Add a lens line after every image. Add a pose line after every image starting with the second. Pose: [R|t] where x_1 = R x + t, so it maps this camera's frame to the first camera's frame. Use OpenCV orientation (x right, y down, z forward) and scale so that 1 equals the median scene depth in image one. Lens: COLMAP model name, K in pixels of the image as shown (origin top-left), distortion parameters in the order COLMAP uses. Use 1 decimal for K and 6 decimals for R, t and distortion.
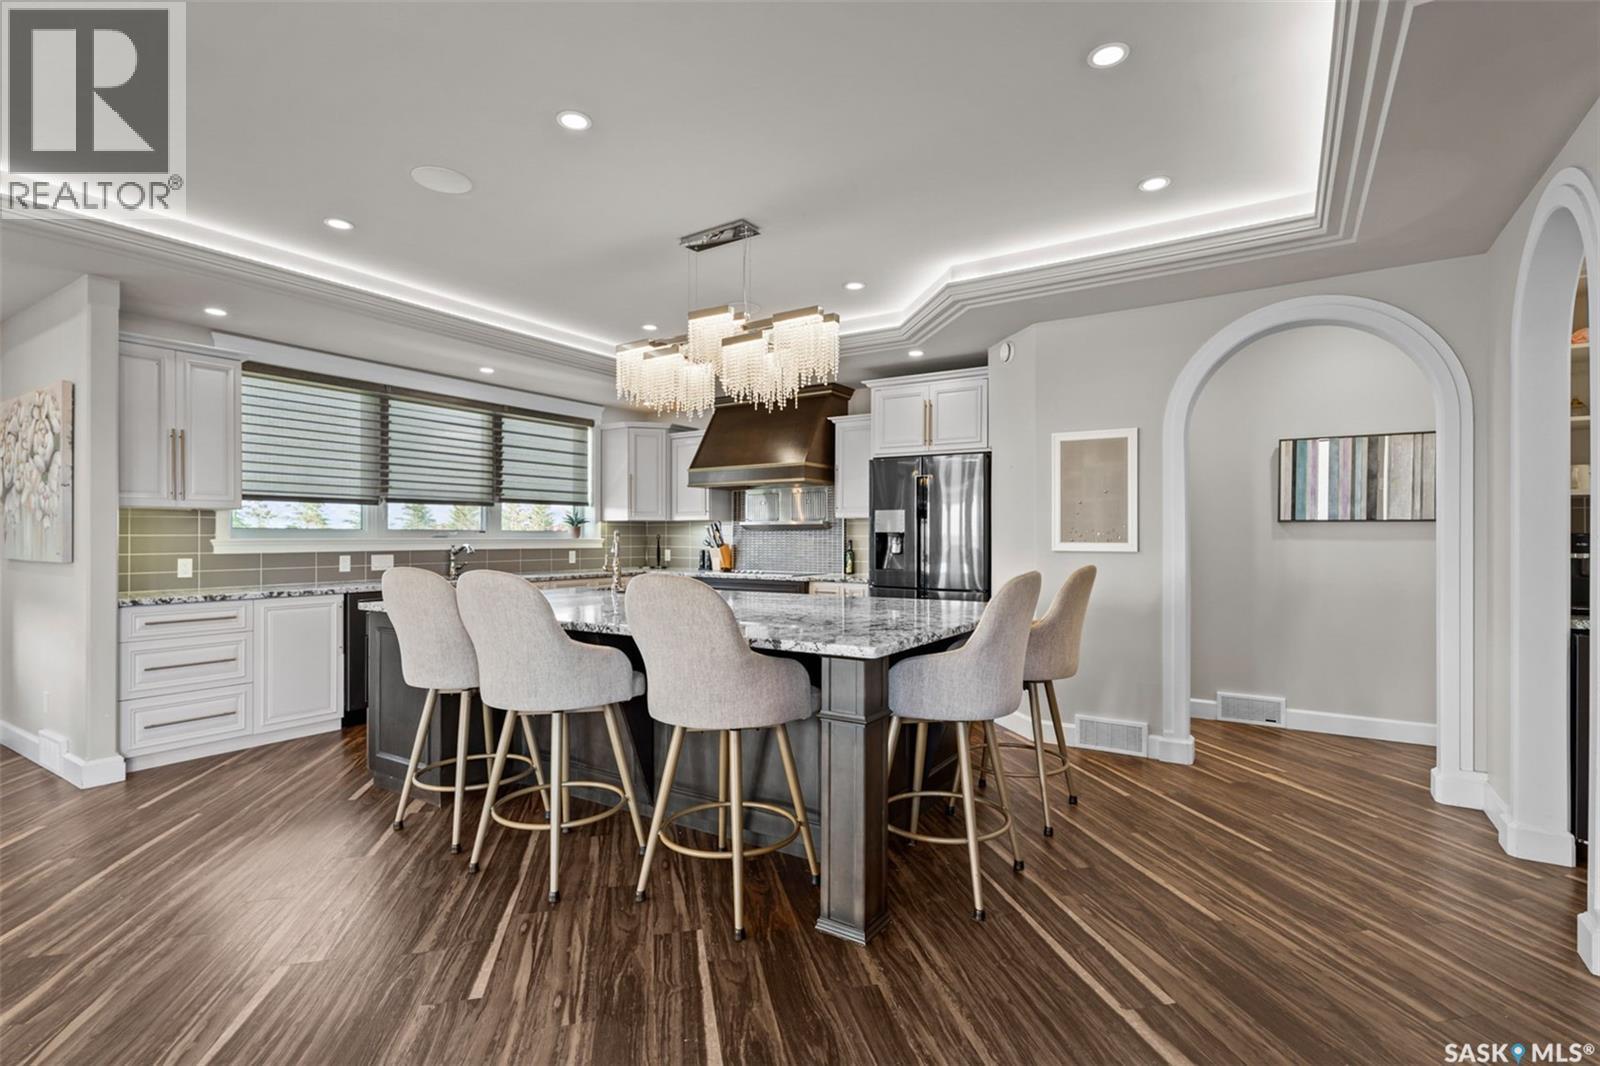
lens RADIAL K [[741.5, 0, 813.7], [0, 741.5, 537.9], [0, 0, 1]] dist [-0.003217, -0.001093]
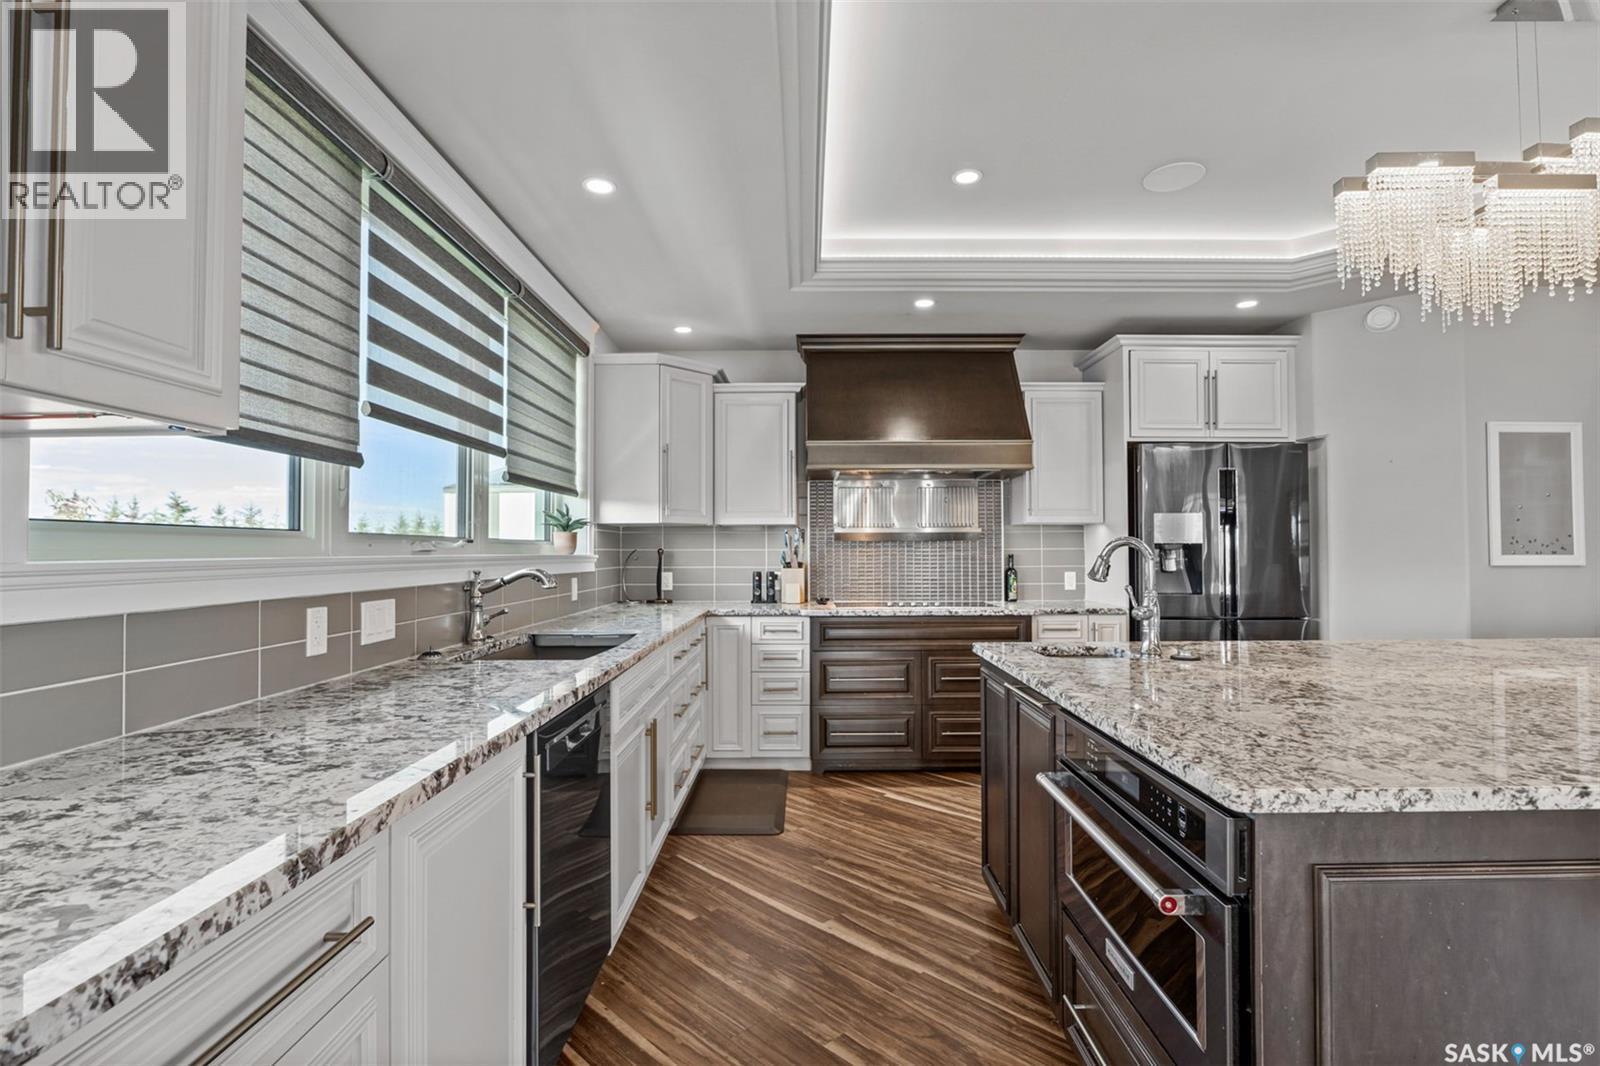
lens RADIAL K [[741.5, 0, 792.7], [0, 741.5, 531.6], [0, 0, 1]] dist [-0.003217, -0.001093]
pose [[0.847387, 0.011549, 0.530851, -0.760211], [0.003598, 0.999616, -0.027491, -0.000537], [-0.530964, 0.025206, 0.847019, 0.727485]]
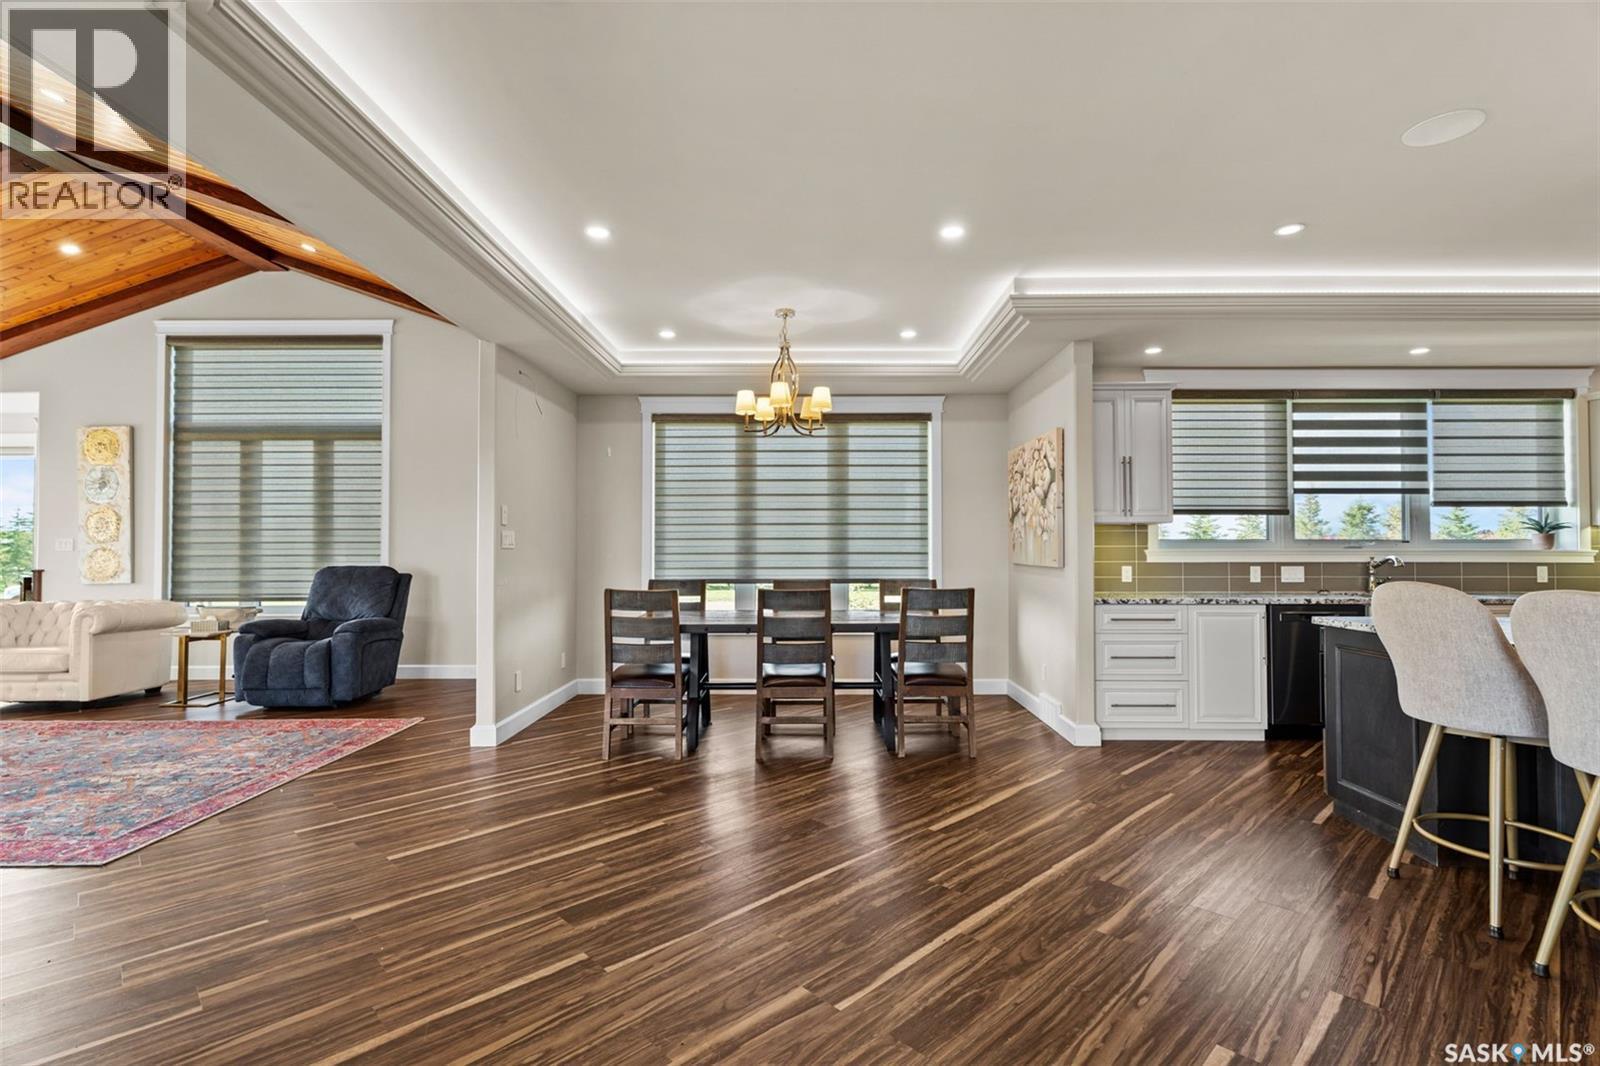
lens RADIAL K [[741.5, 0, 814.6], [0, 741.5, 536.6], [0, 0, 1]] dist [-0.003217, -0.001093]
pose [[0.513954, -0.012640, -0.857725, -0.096133], [-0.001588, 0.999876, -0.015686, 0.000615], [0.857816, 0.009424, 0.513870, -0.034212]]
